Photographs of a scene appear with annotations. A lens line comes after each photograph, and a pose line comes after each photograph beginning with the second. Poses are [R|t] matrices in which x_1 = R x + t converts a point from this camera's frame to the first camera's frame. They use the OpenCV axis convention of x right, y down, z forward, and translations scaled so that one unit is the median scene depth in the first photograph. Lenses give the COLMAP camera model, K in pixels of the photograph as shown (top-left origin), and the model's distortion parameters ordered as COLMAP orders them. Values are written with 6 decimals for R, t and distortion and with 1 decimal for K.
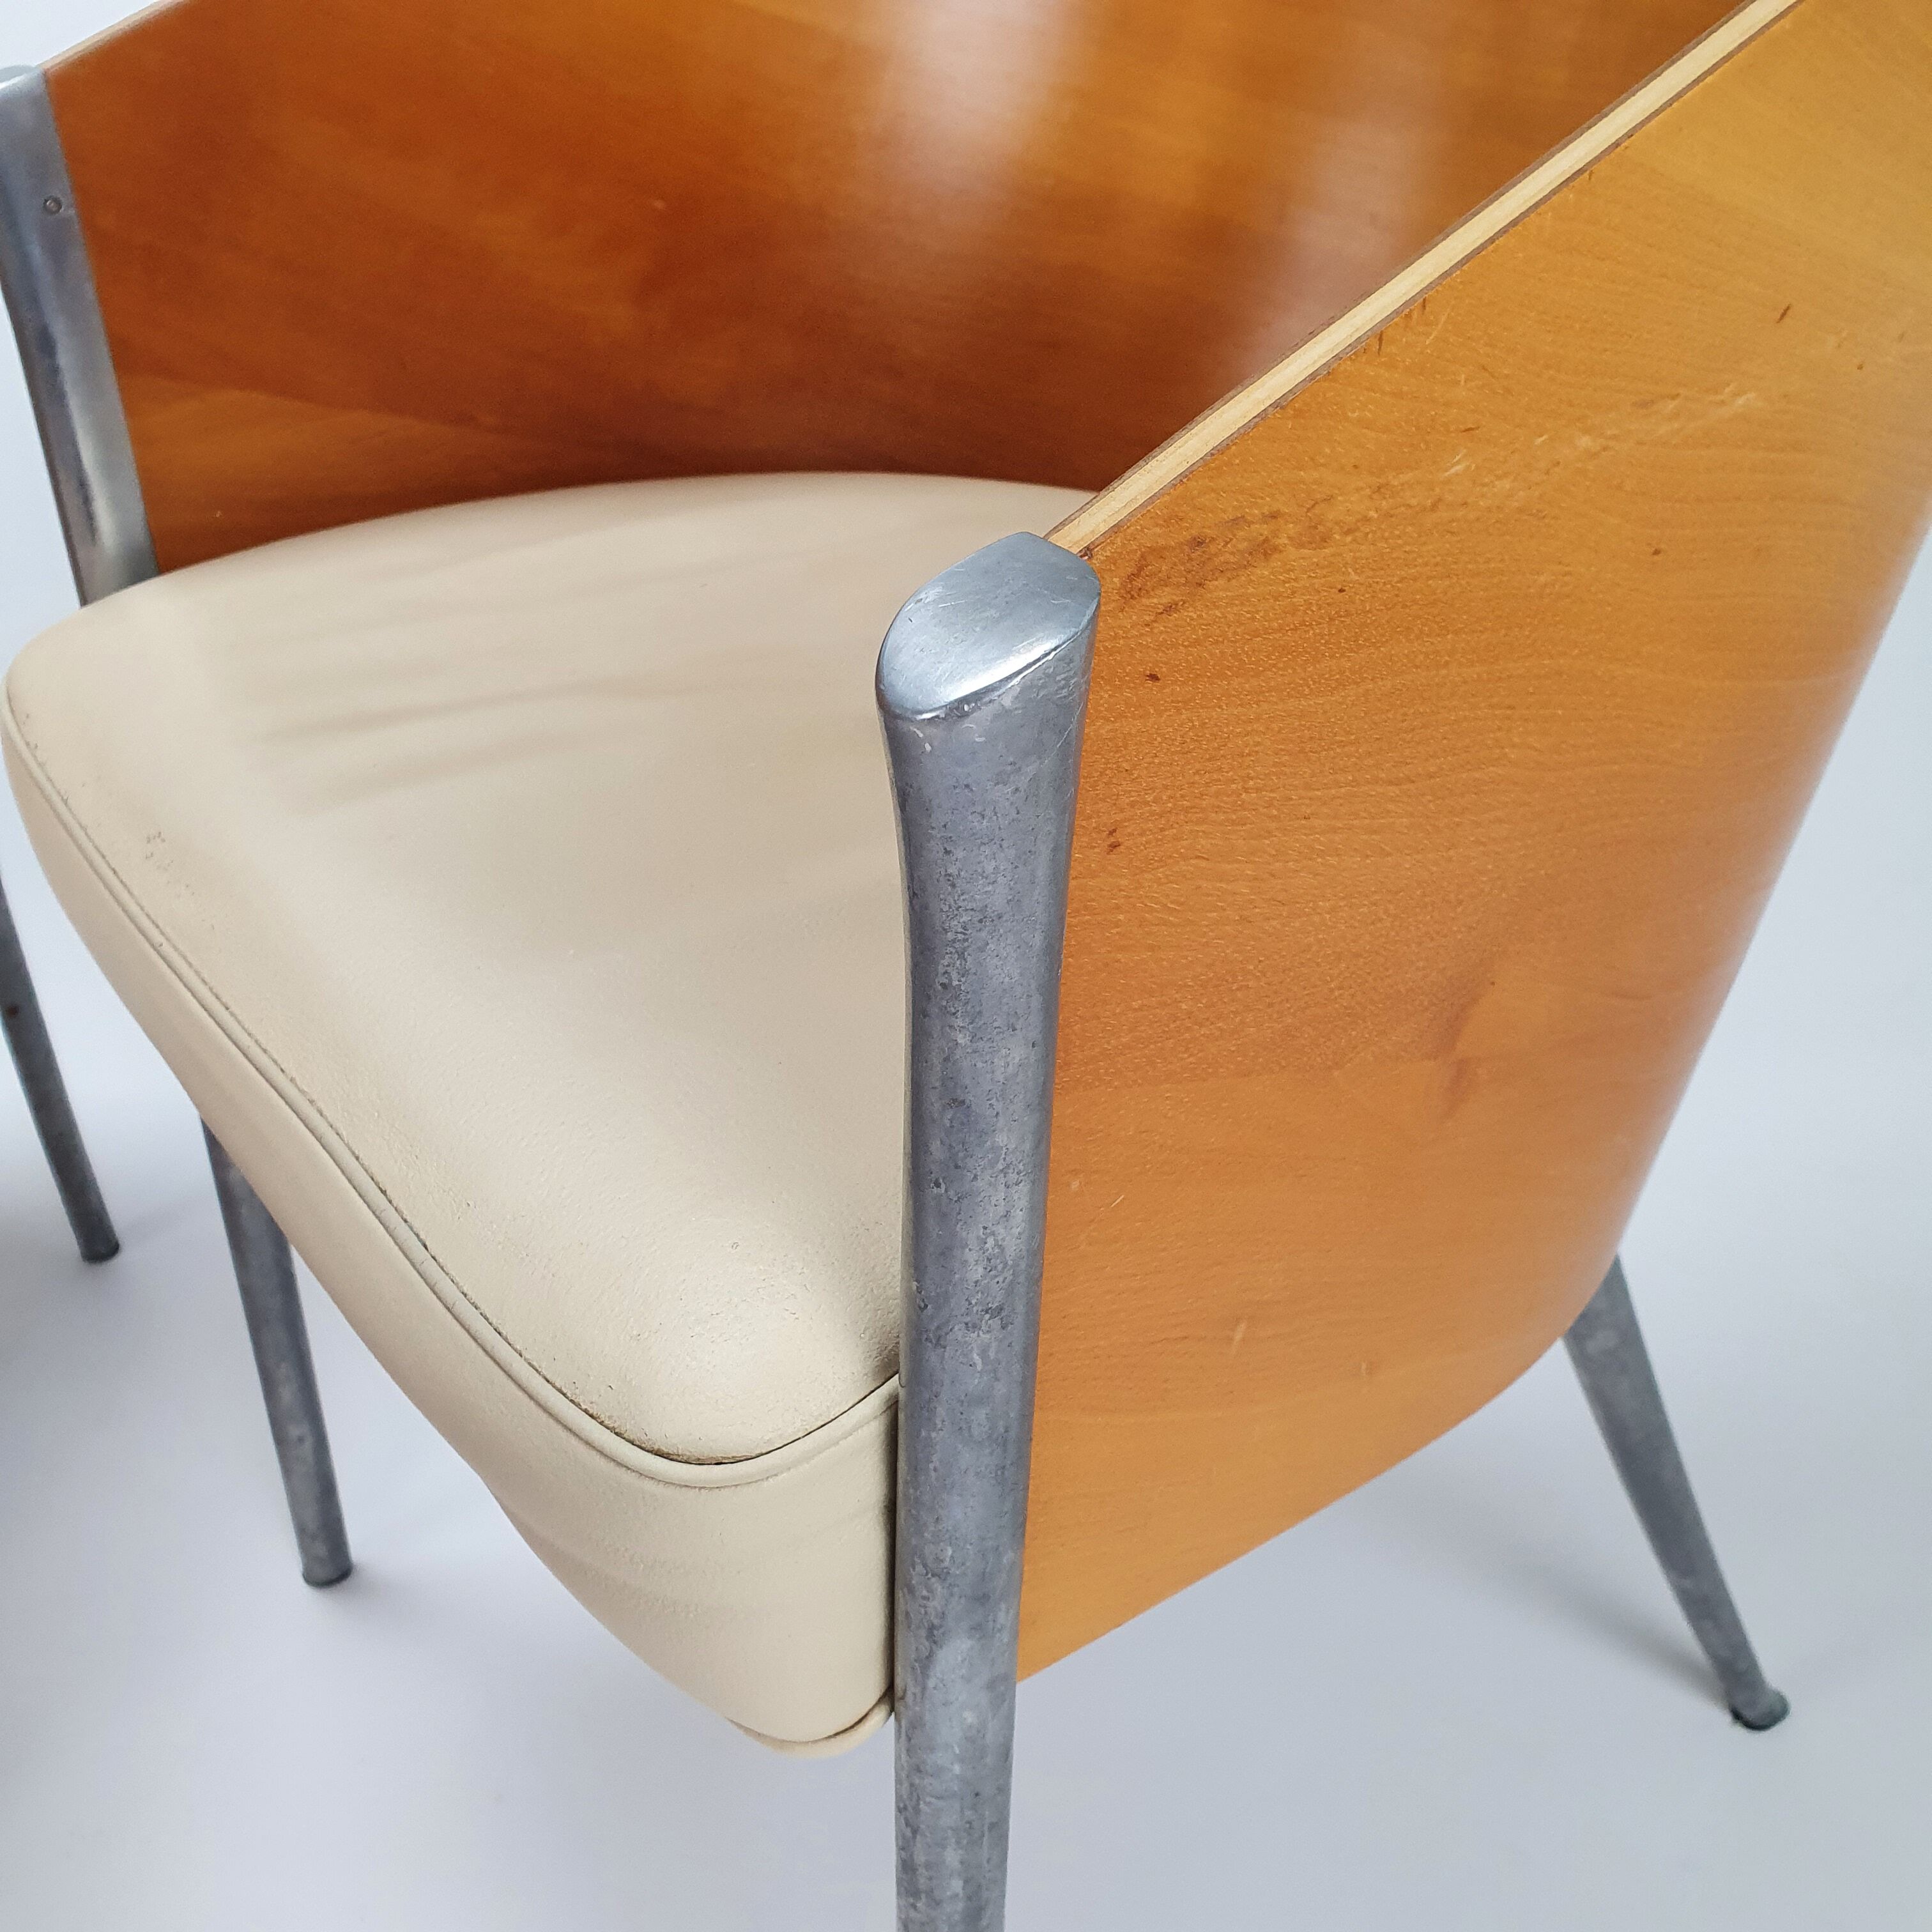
lens RADIAL K [[2137.7, 0, 966.0], [0, 2137.7, 966.0], [0, 0, 1]] dist [0.092279, -0.444750]
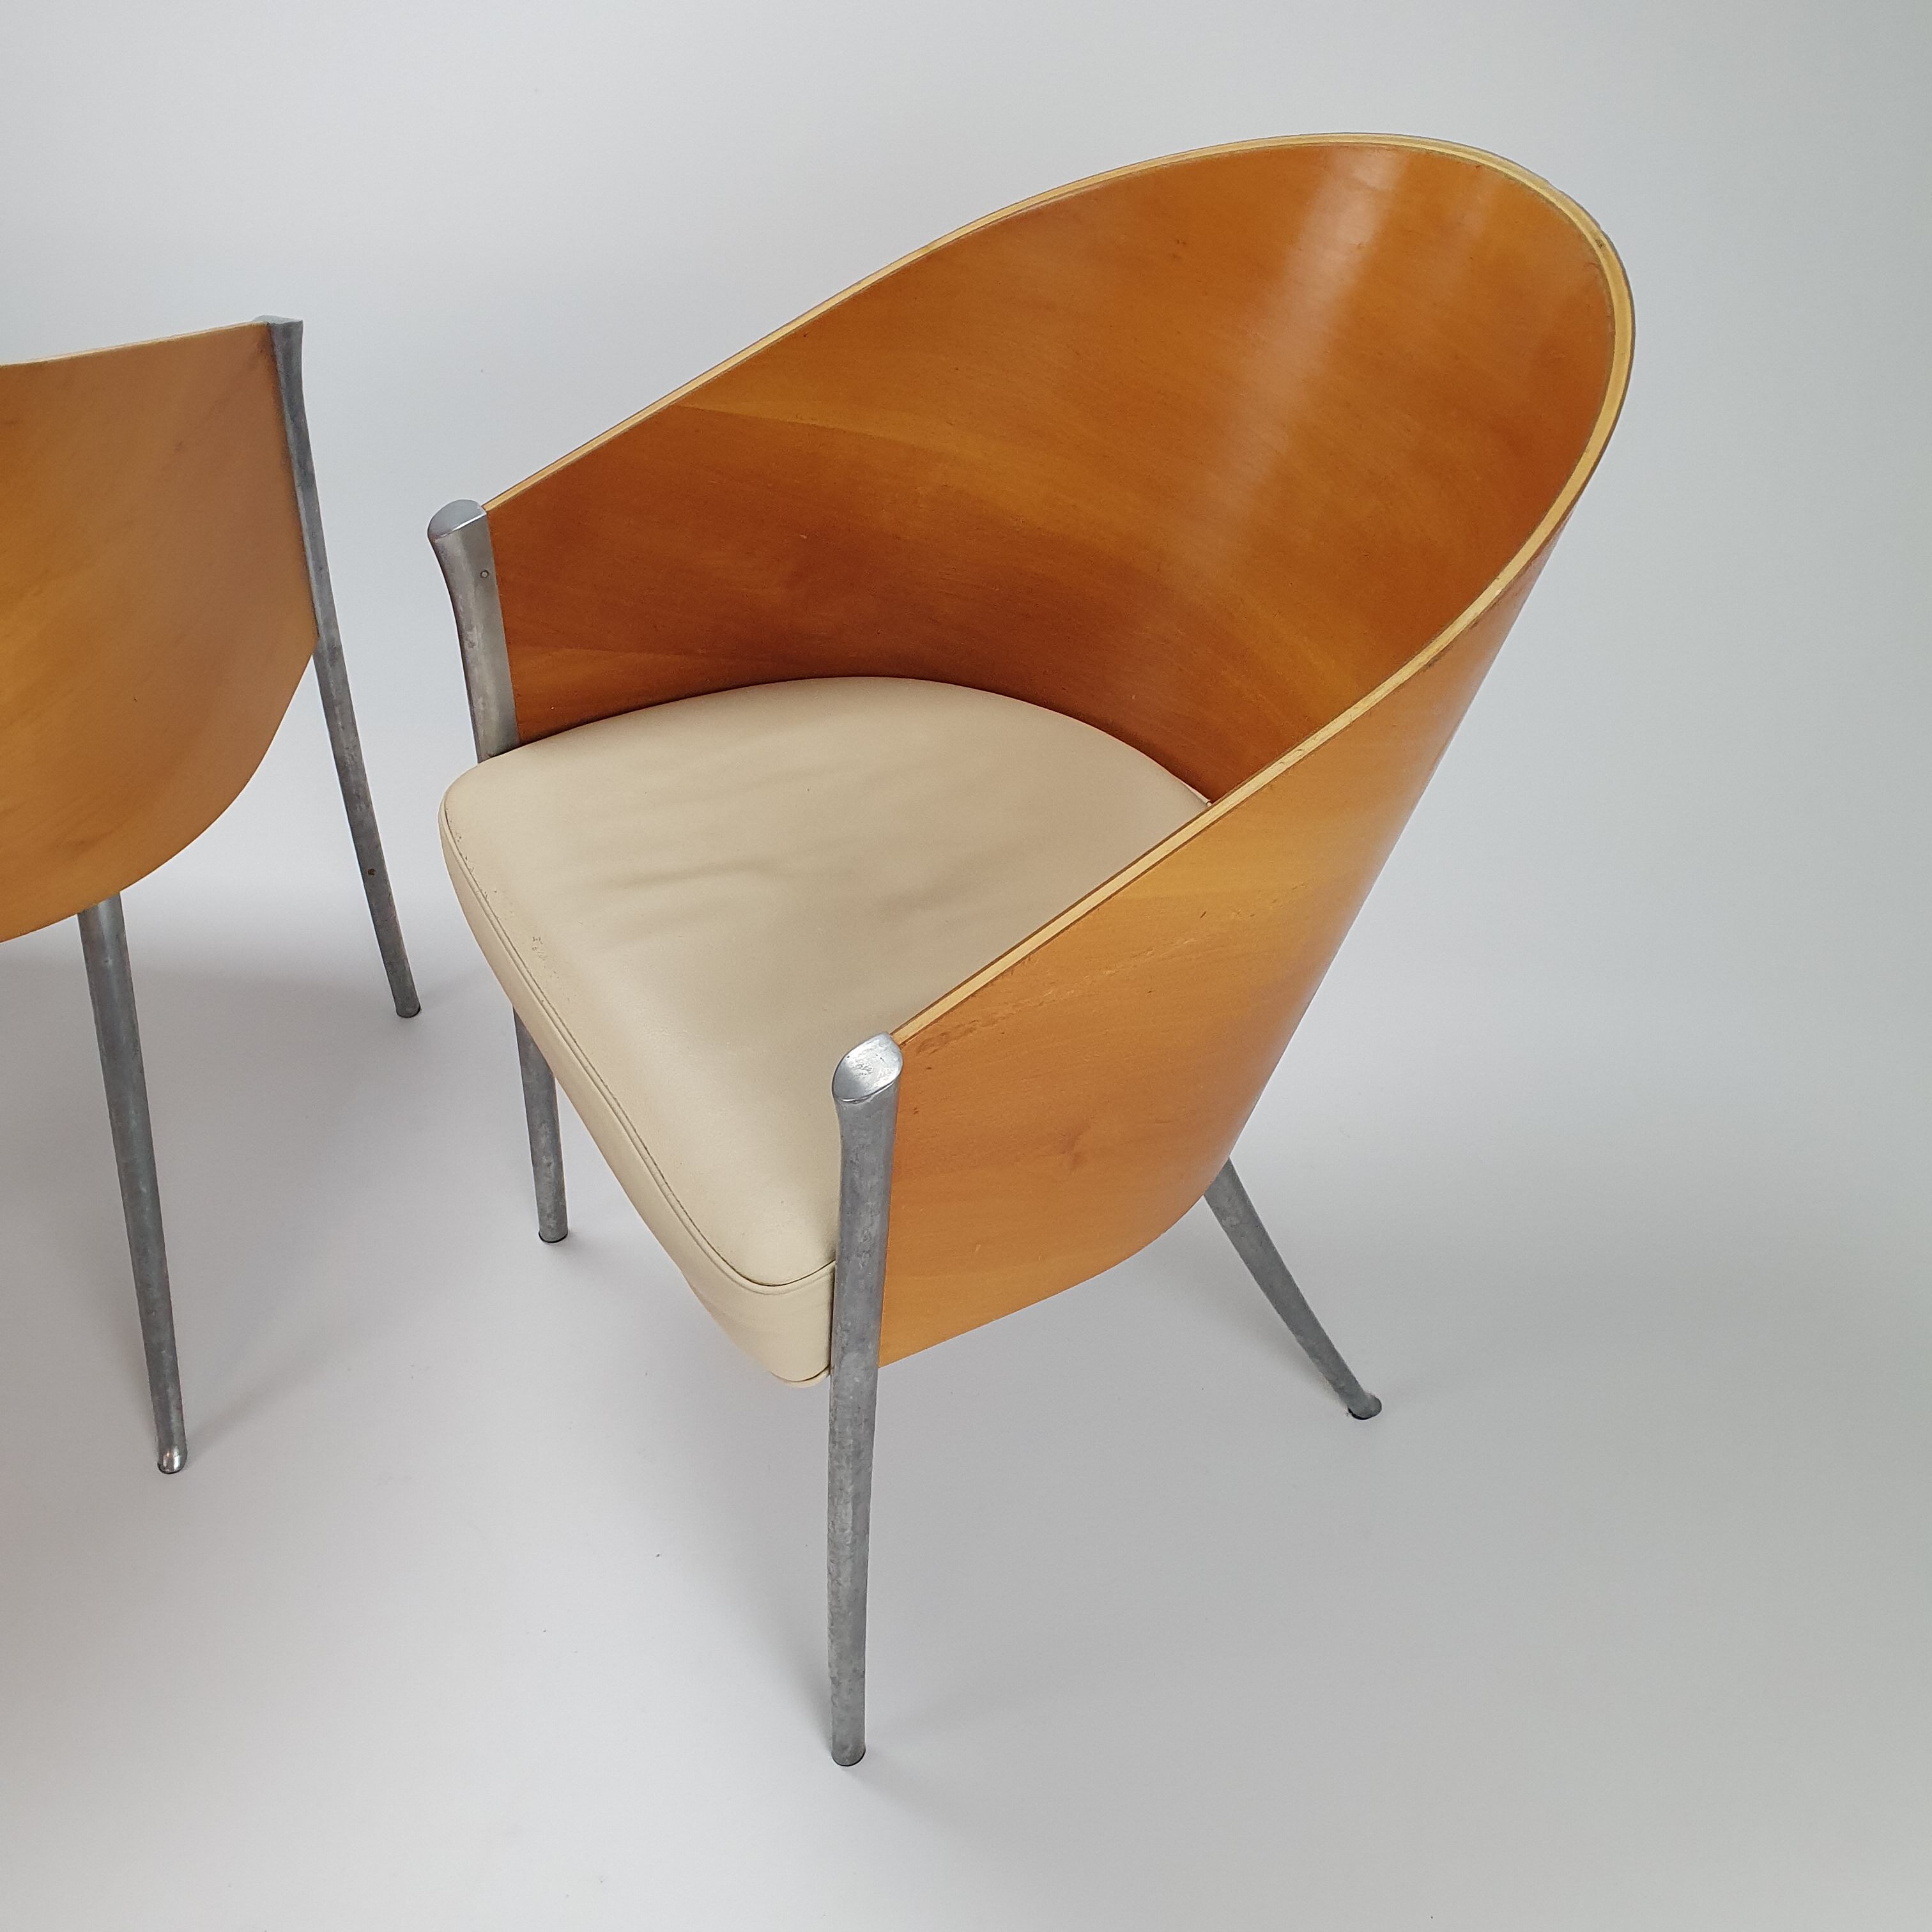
lens RADIAL K [[2137.7, 0, 966.0], [0, 2137.7, 966.0], [0, 0, 1]] dist [0.092279, -0.444750]
pose [[0.993444, 0.105599, -0.043793, 0.189495], [-0.096144, 0.979015, 0.179684, -0.609854], [0.061849, -0.174295, 0.982749, -1.433477]]
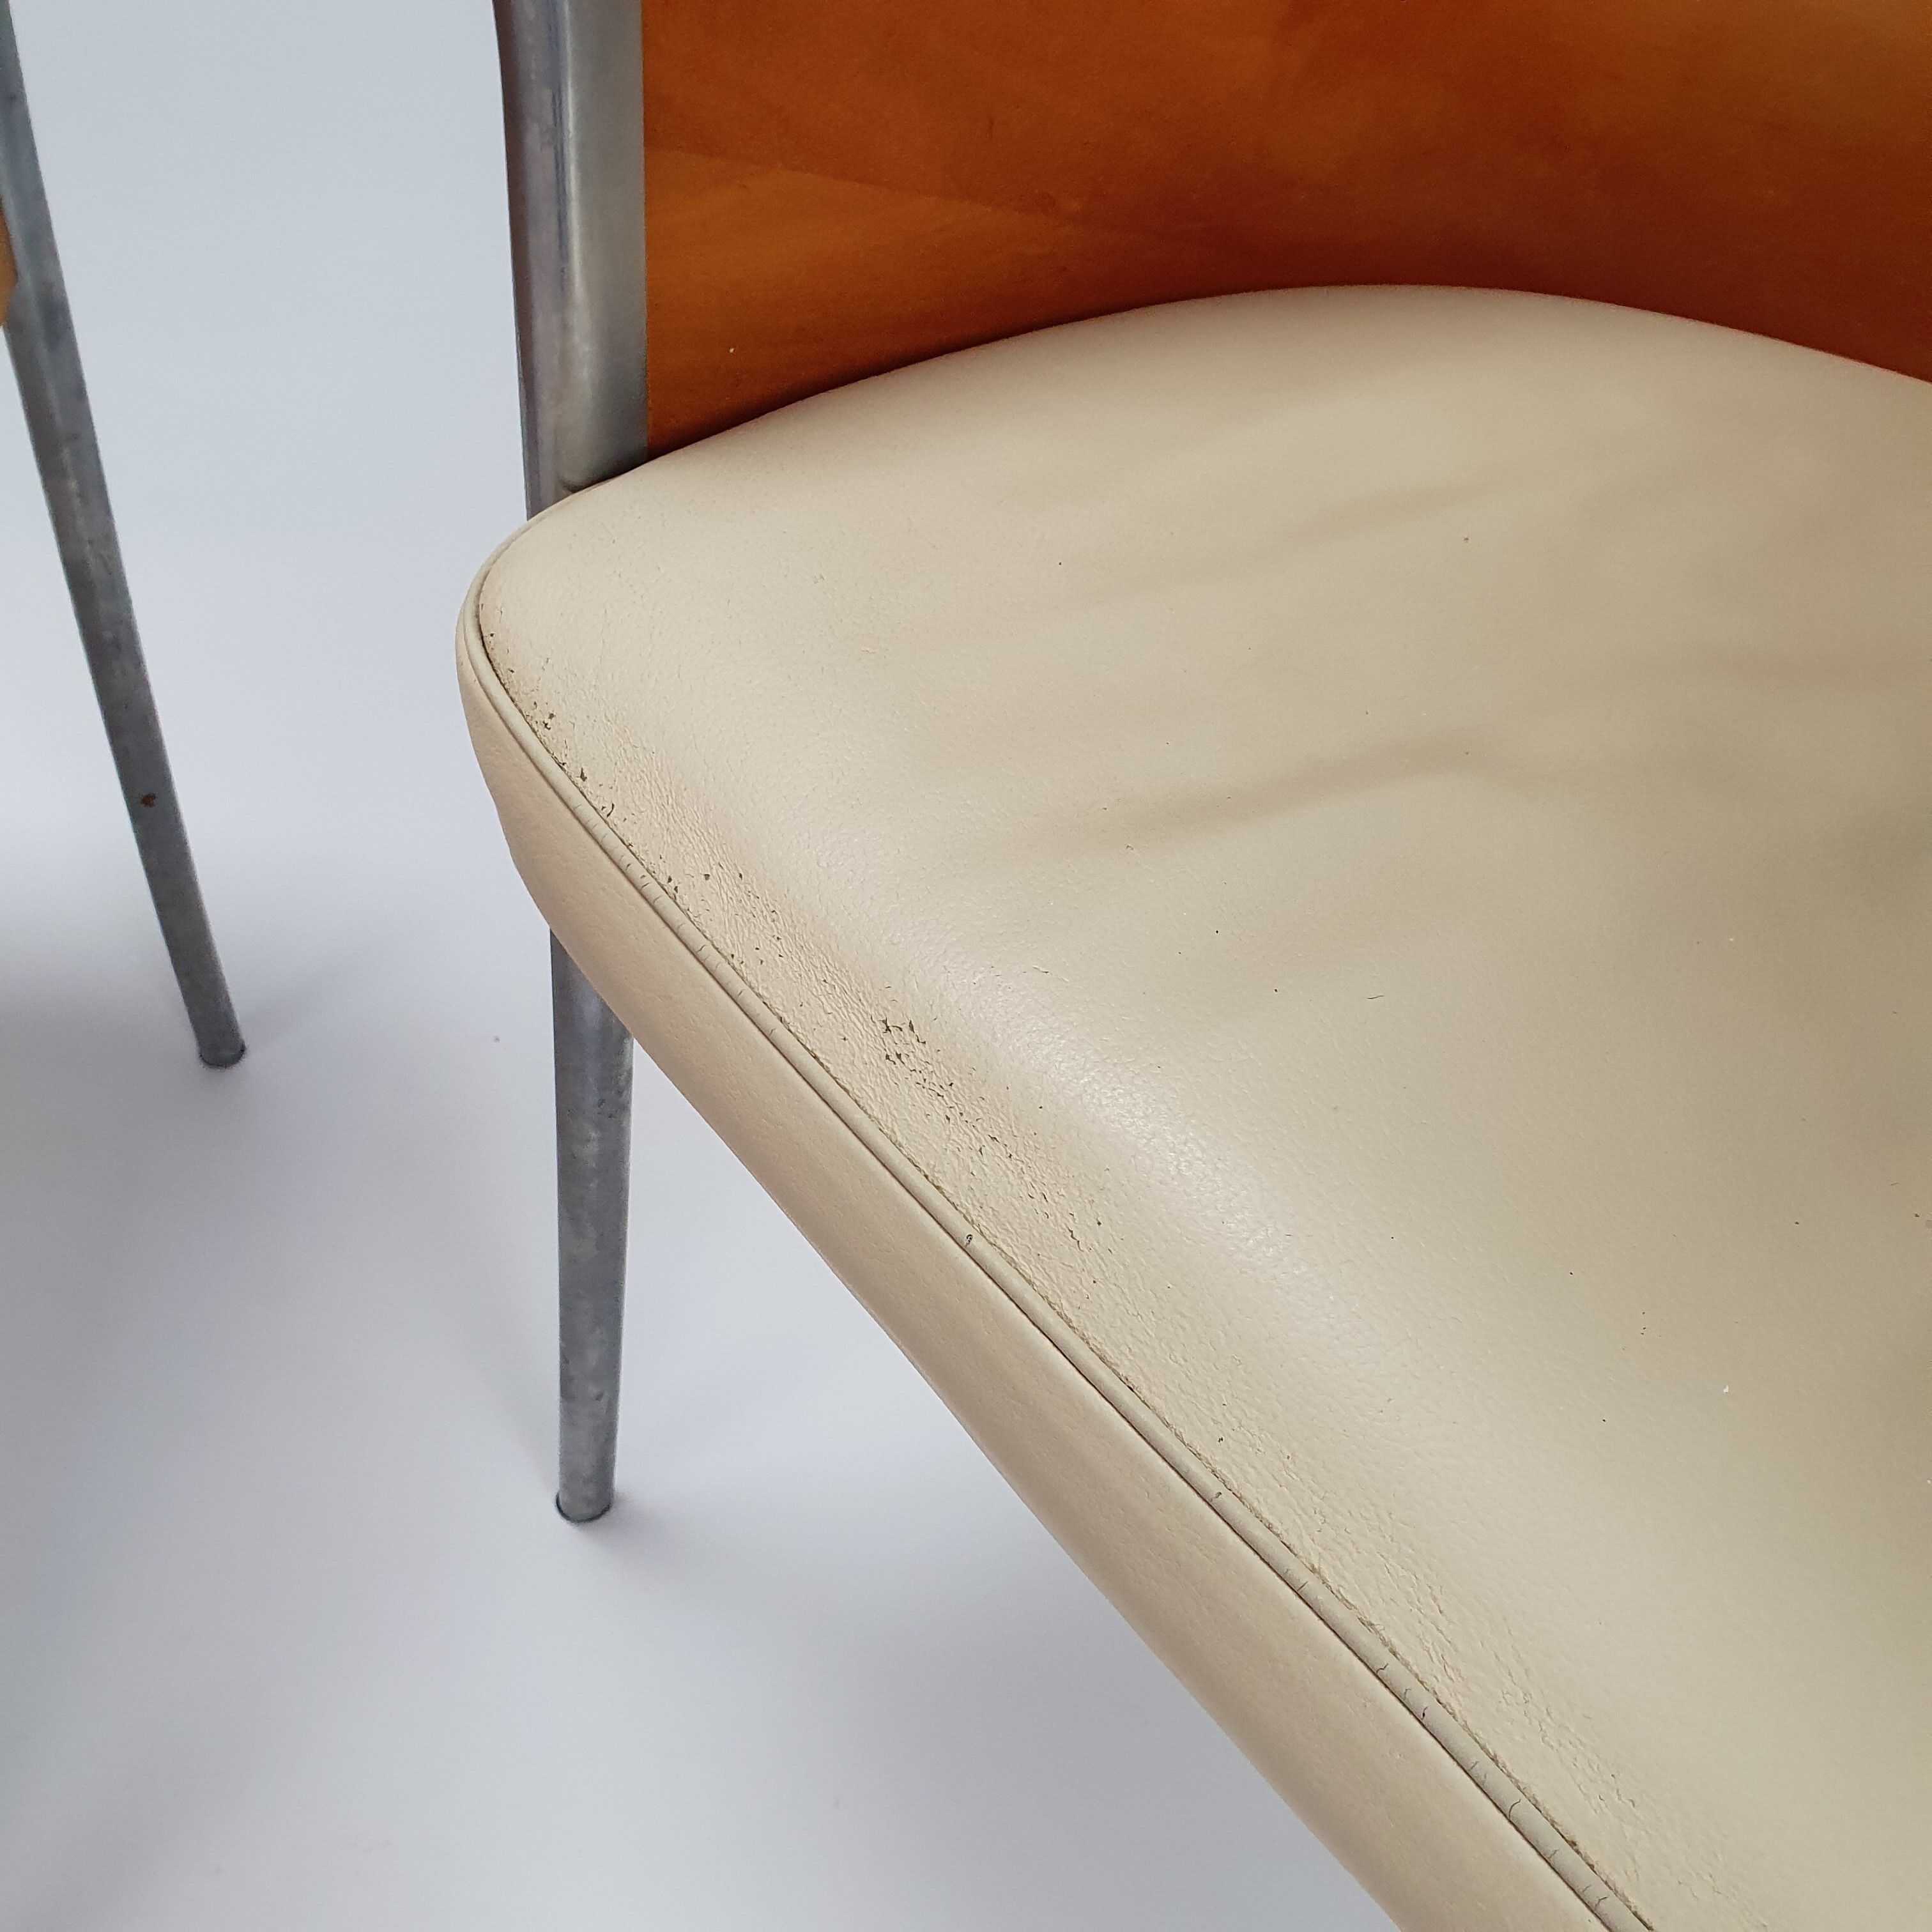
lens RADIAL K [[2137.7, 0, 966.0], [0, 2137.7, 966.0], [0, 0, 1]] dist [0.092279, -0.444750]
pose [[0.993345, 0.044815, 0.106099, -0.572682], [-0.068494, 0.970454, 0.231362, -0.310696], [-0.092596, -0.237089, 0.967065, 0.482353]]
